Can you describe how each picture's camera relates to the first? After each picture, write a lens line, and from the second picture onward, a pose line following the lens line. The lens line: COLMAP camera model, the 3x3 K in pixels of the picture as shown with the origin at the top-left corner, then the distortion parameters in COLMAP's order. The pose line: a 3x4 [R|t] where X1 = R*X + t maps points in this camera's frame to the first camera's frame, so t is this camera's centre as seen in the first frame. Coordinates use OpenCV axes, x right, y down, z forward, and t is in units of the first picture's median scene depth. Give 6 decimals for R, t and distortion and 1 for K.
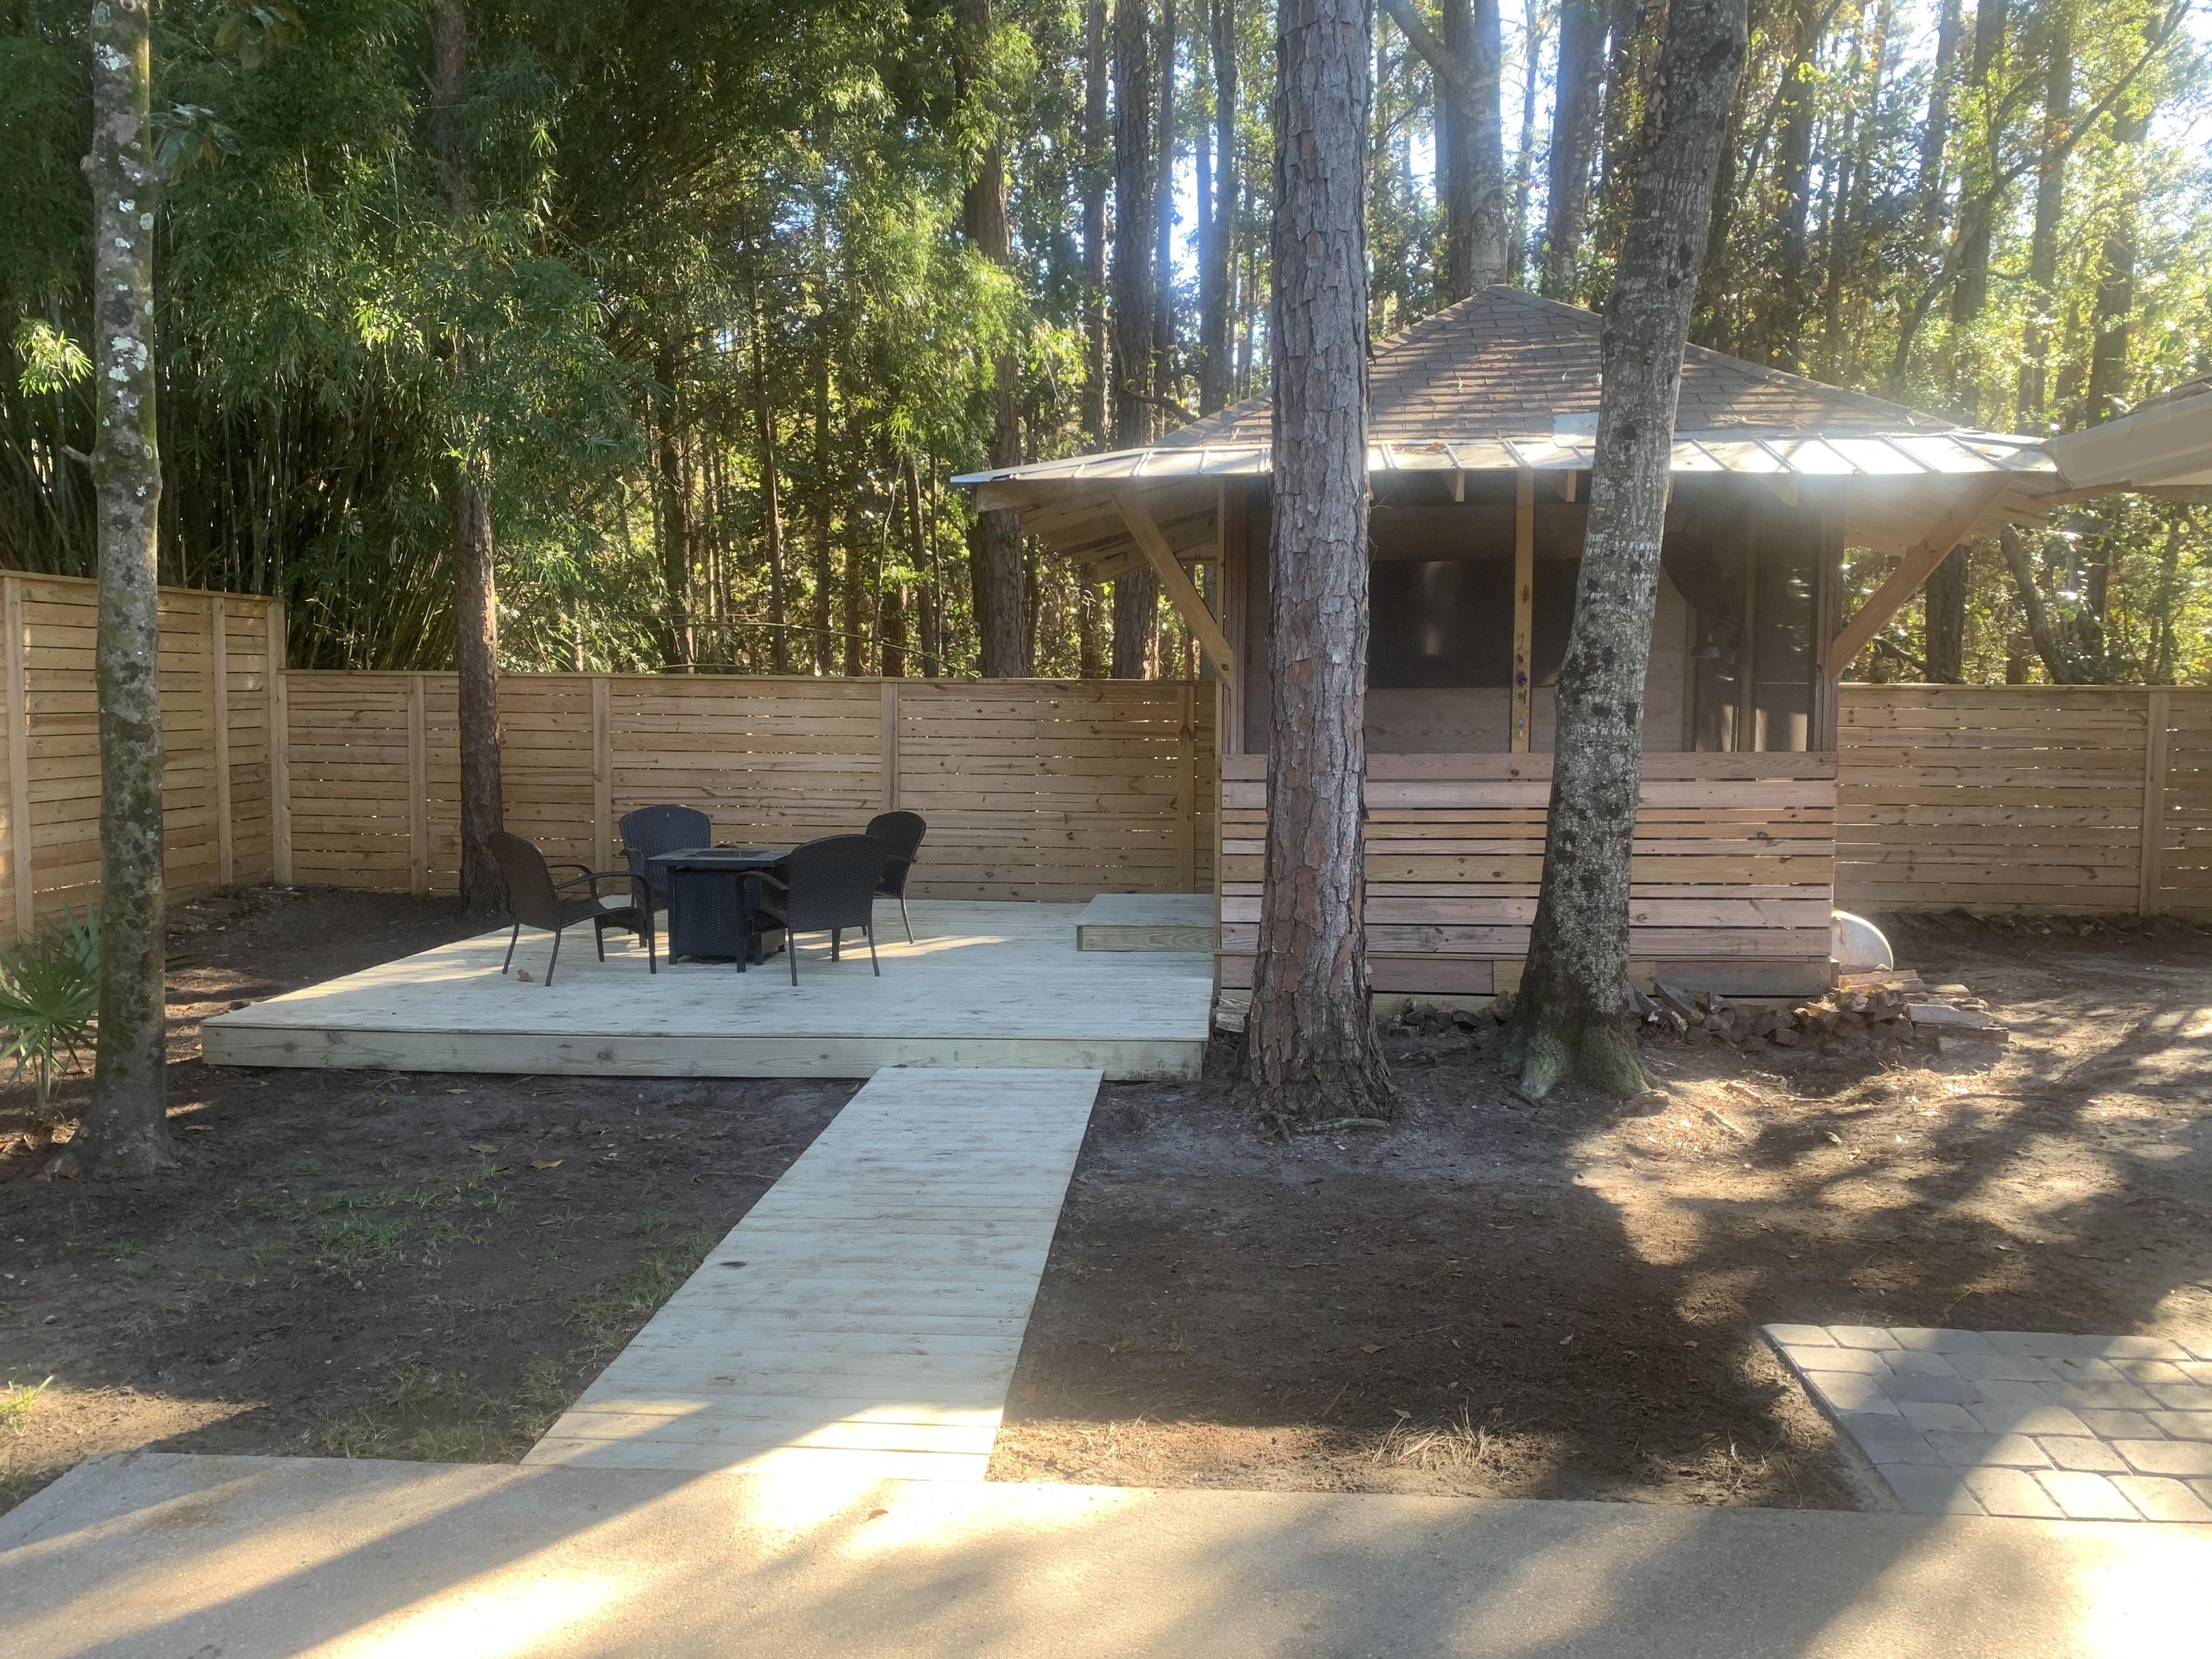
lens RADIAL K [[1685.0, 0, 1102.5], [0, 1685.0, 824.0], [0, 0, 1]] dist [0.038092, -0.039189]
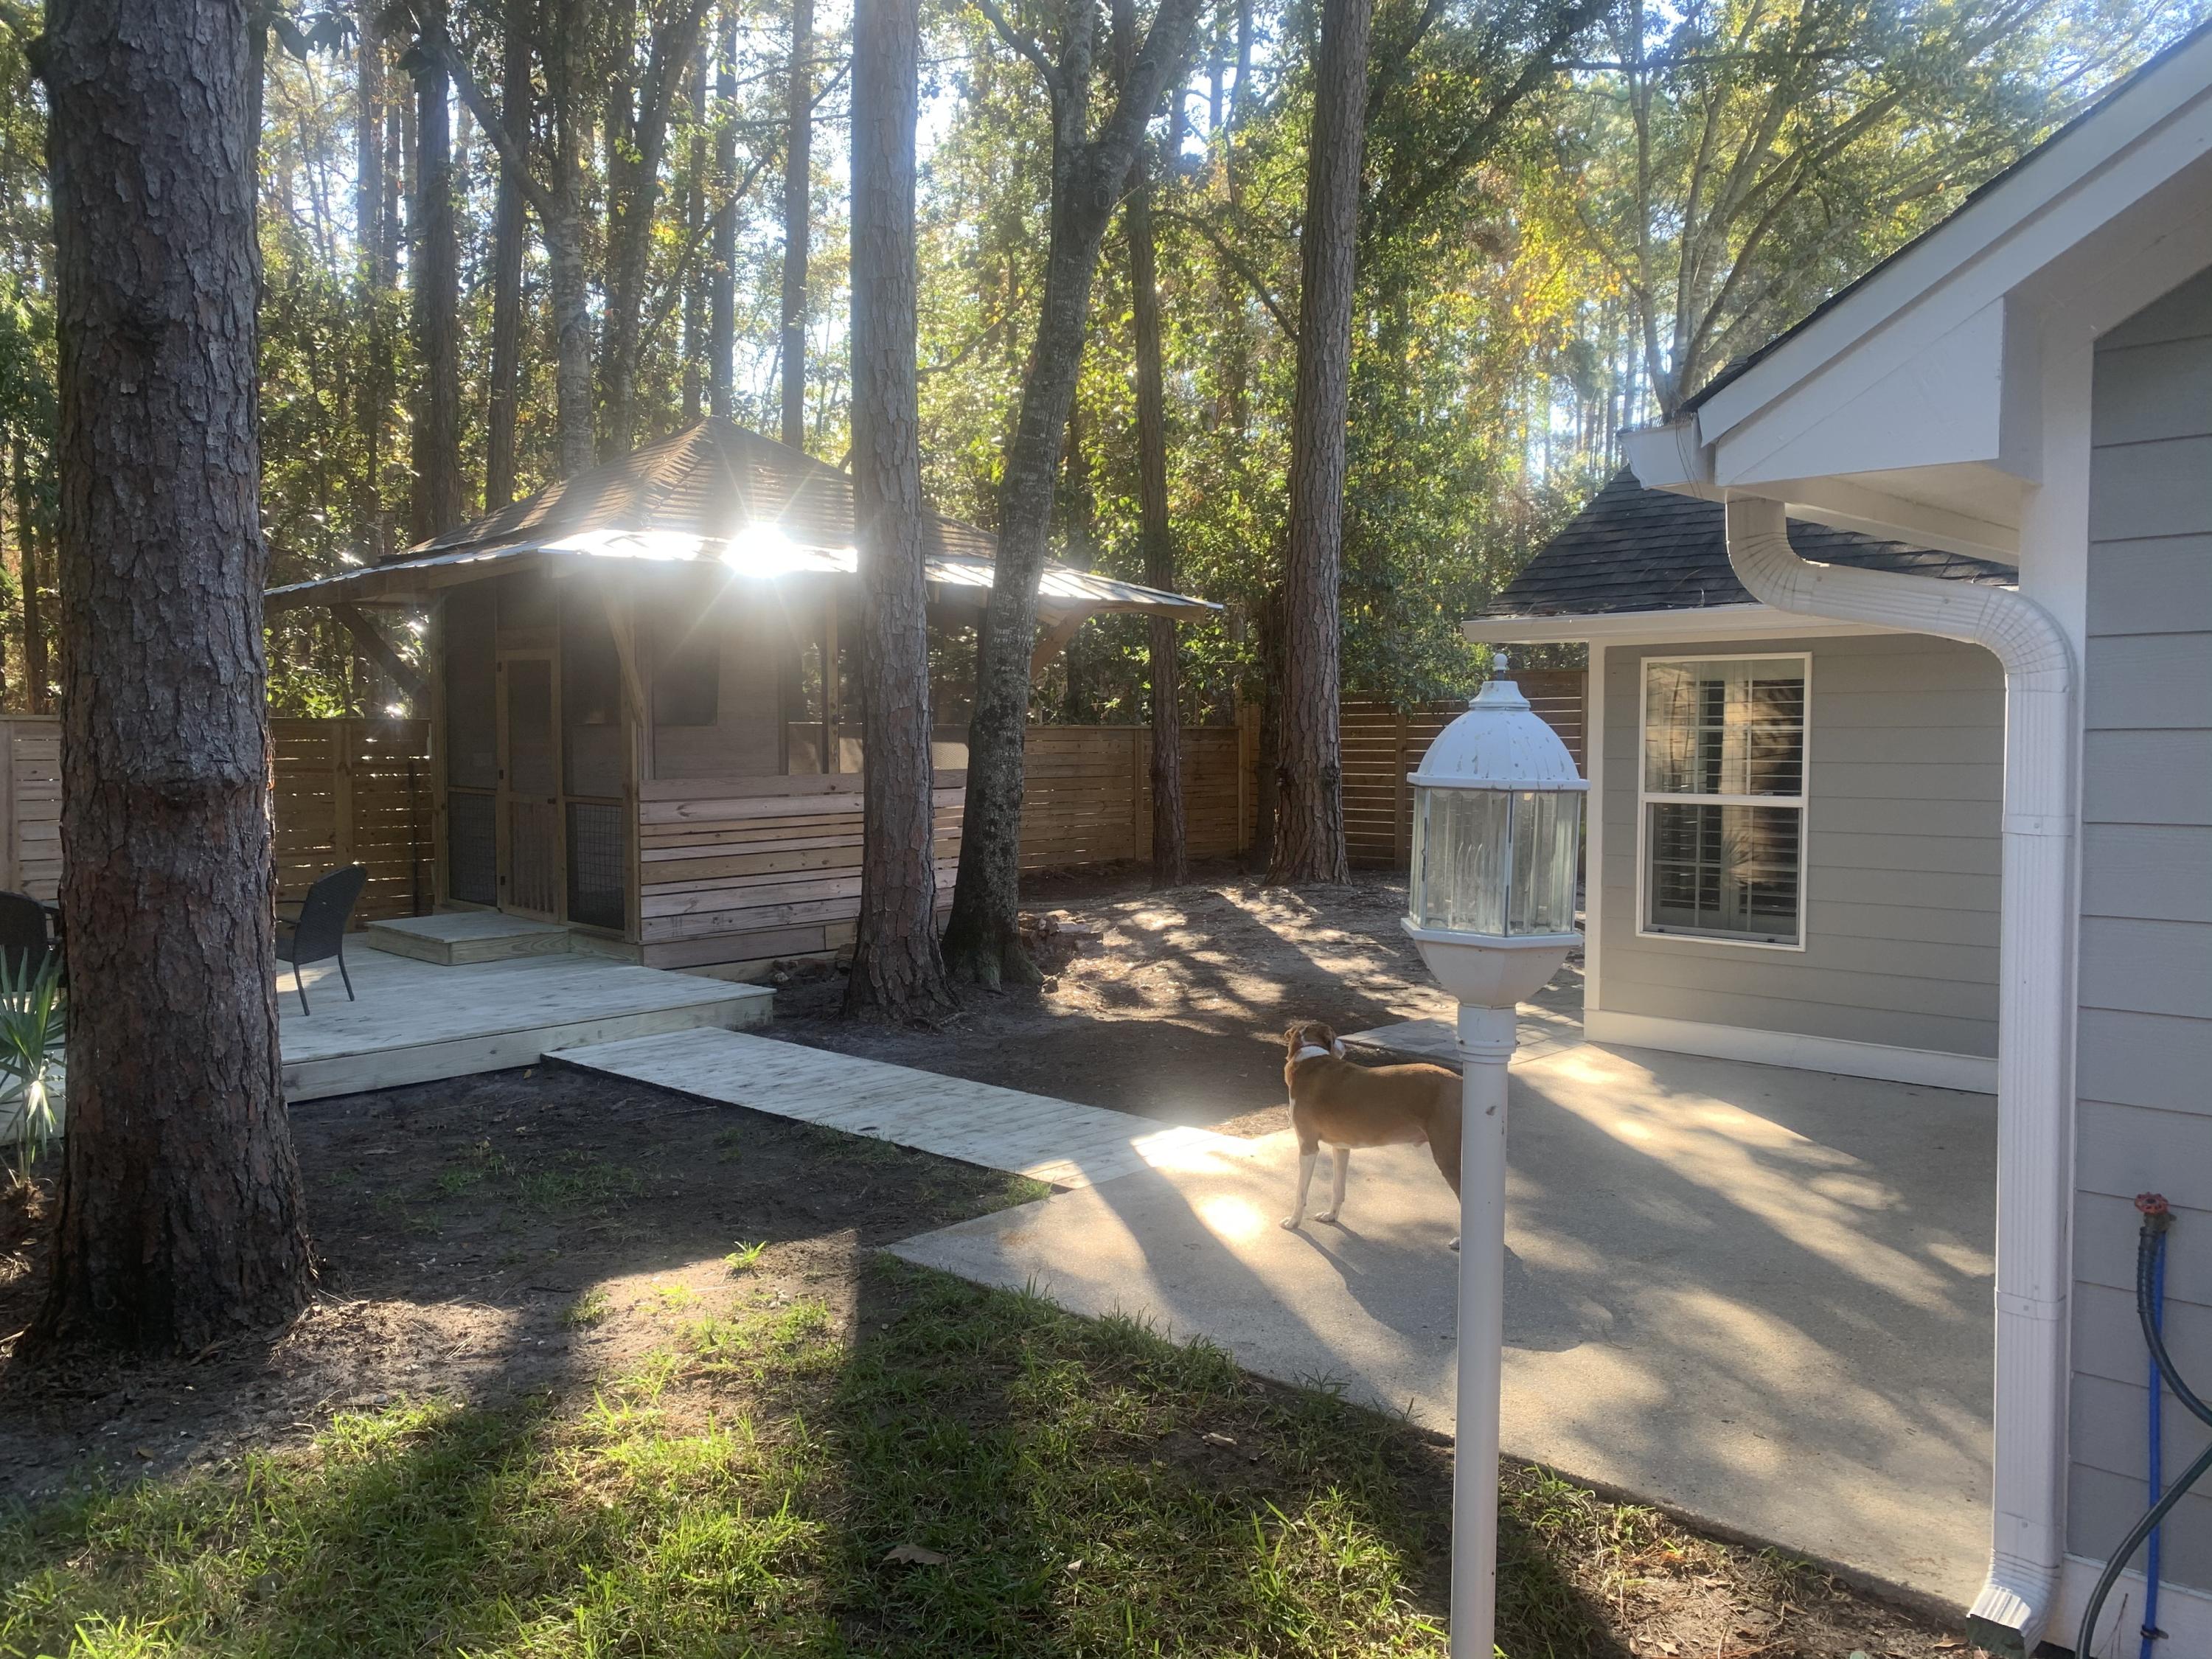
lens RADIAL K [[1685.0, 0, 1101.3], [0, 1685.0, 825.4], [0, 0, 1]] dist [0.038092, -0.039189]
pose [[0.632395, -0.049897, 0.773037, -0.807660], [0.065038, 0.997820, 0.011202, -0.000929], [-0.771911, 0.043193, 0.634262, -0.051593]]
